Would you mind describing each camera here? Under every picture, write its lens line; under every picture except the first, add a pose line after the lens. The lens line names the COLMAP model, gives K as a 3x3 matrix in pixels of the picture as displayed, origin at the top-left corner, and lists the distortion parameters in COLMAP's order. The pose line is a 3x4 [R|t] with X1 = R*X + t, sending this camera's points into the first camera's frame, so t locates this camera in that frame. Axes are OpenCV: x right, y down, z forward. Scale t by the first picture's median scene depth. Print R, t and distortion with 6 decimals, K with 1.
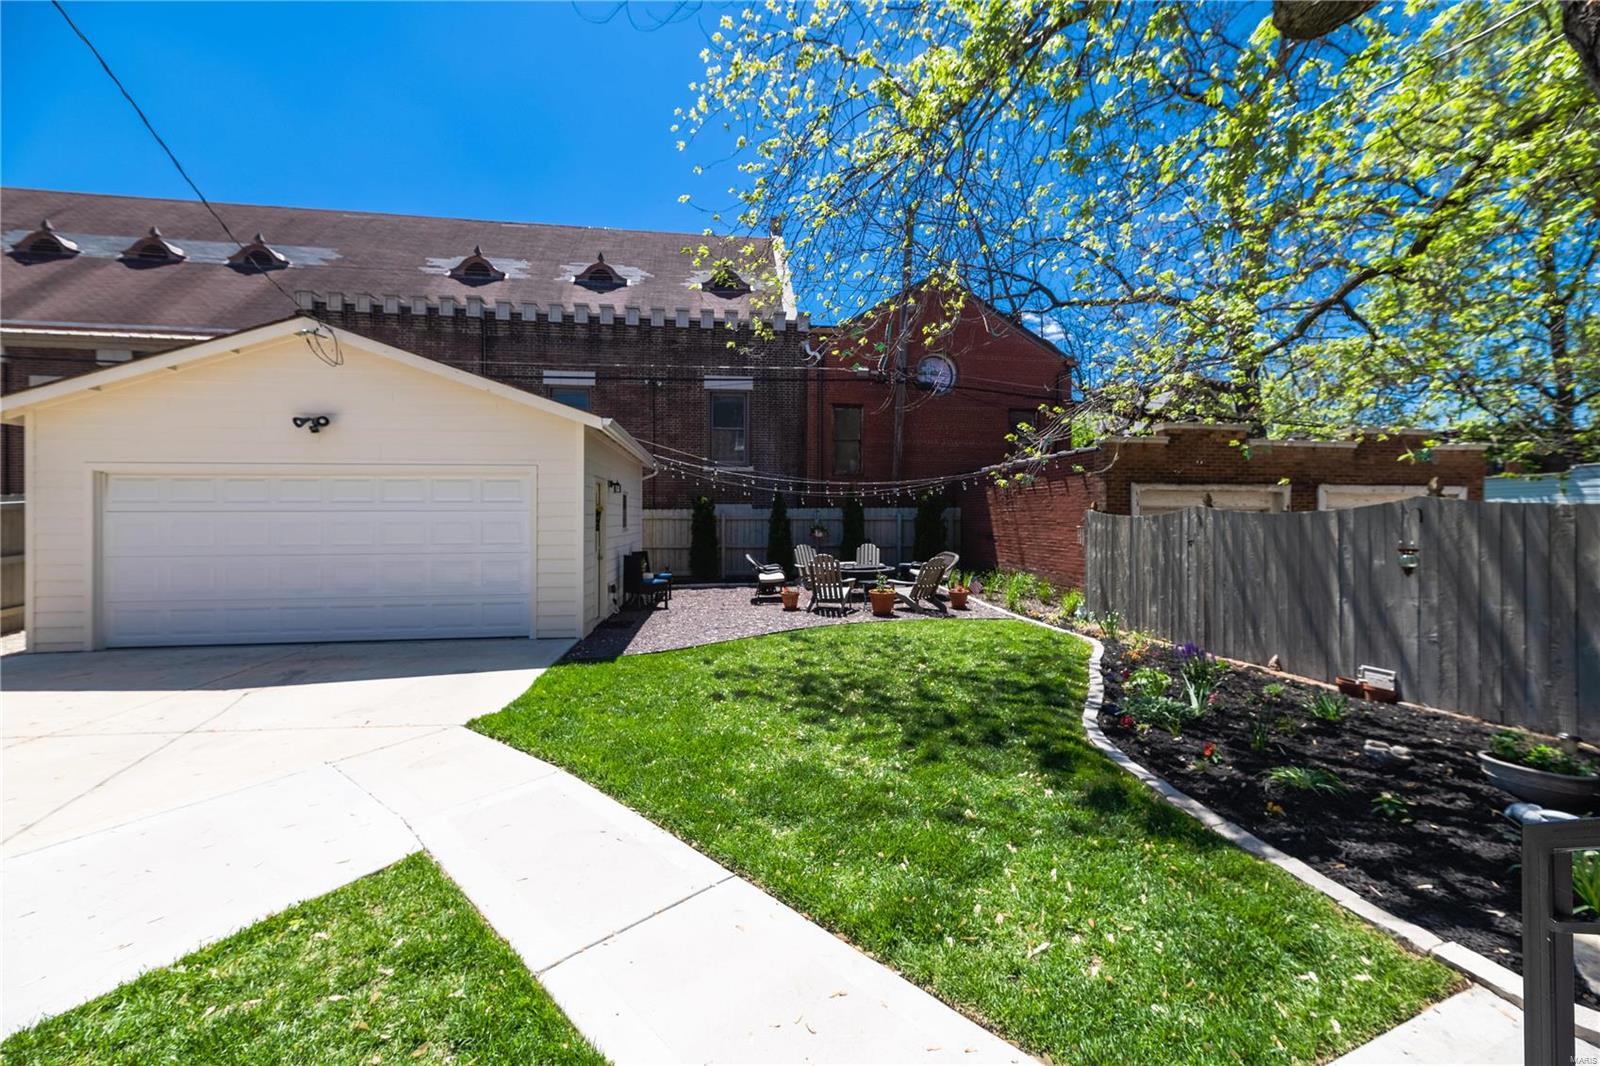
lens RADIAL K [[644.6, 0, 800.0], [0, 644.6, 533.0], [0, 0, 1]] dist [0.013009, -0.000016]
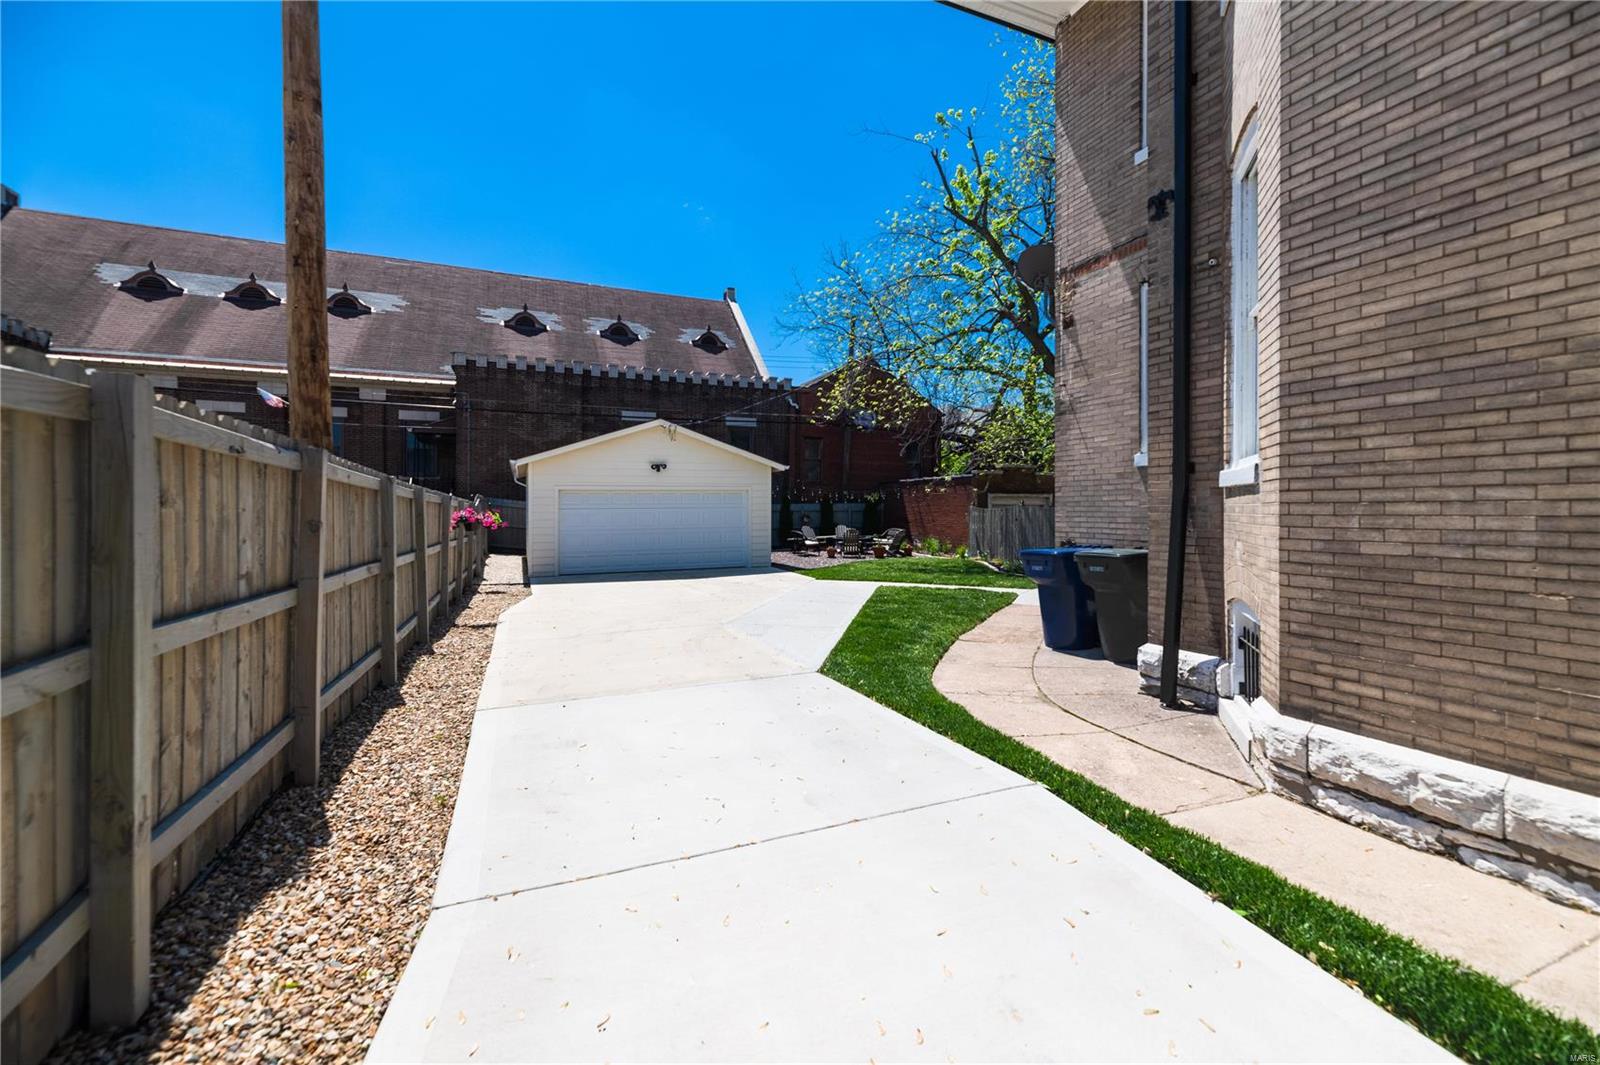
lens RADIAL K [[660.3, 0, 800.0], [0, 660.3, 532.5], [0, 0, 1]] dist [0.000343, 0.000039]
pose [[0.963480, -0.012089, 0.267506, -0.404267], [0.008107, 0.999839, 0.015985, 0.007530], [-0.267657, -0.013233, 0.963423, -0.563672]]
